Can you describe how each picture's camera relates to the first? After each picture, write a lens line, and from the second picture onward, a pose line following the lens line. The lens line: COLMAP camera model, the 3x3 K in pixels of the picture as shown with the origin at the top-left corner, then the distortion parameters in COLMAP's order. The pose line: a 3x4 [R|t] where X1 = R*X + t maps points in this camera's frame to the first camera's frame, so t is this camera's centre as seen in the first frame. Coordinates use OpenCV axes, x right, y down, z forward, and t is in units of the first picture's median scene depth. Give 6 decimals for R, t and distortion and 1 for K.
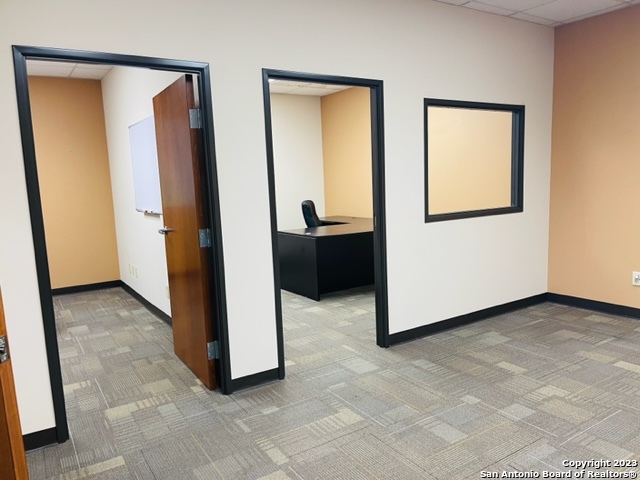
lens RADIAL K [[477.1, 0, 324.5], [0, 477.1, 239.6], [0, 0, 1]] dist [0.064853, -0.088082]
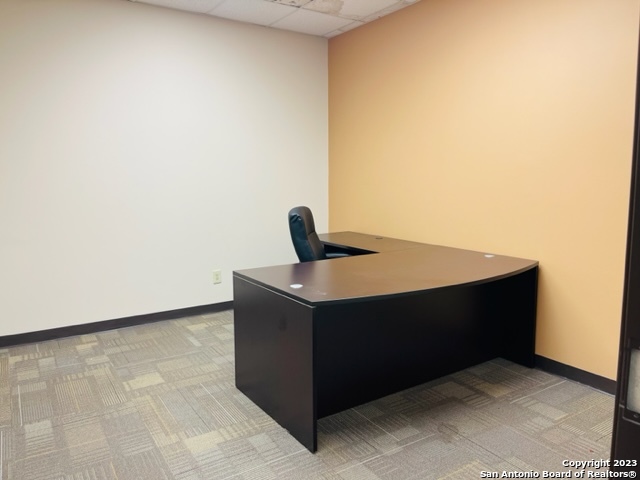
lens RADIAL K [[477.1, 0, 324.5], [0, 477.1, 239.6], [0, 0, 1]] dist [0.064853, -0.088082]
pose [[0.999367, 0.034437, 0.008877, -0.020464], [-0.034499, 0.999380, 0.006975, -0.094046], [-0.008631, -0.007277, 0.999936, 0.837718]]
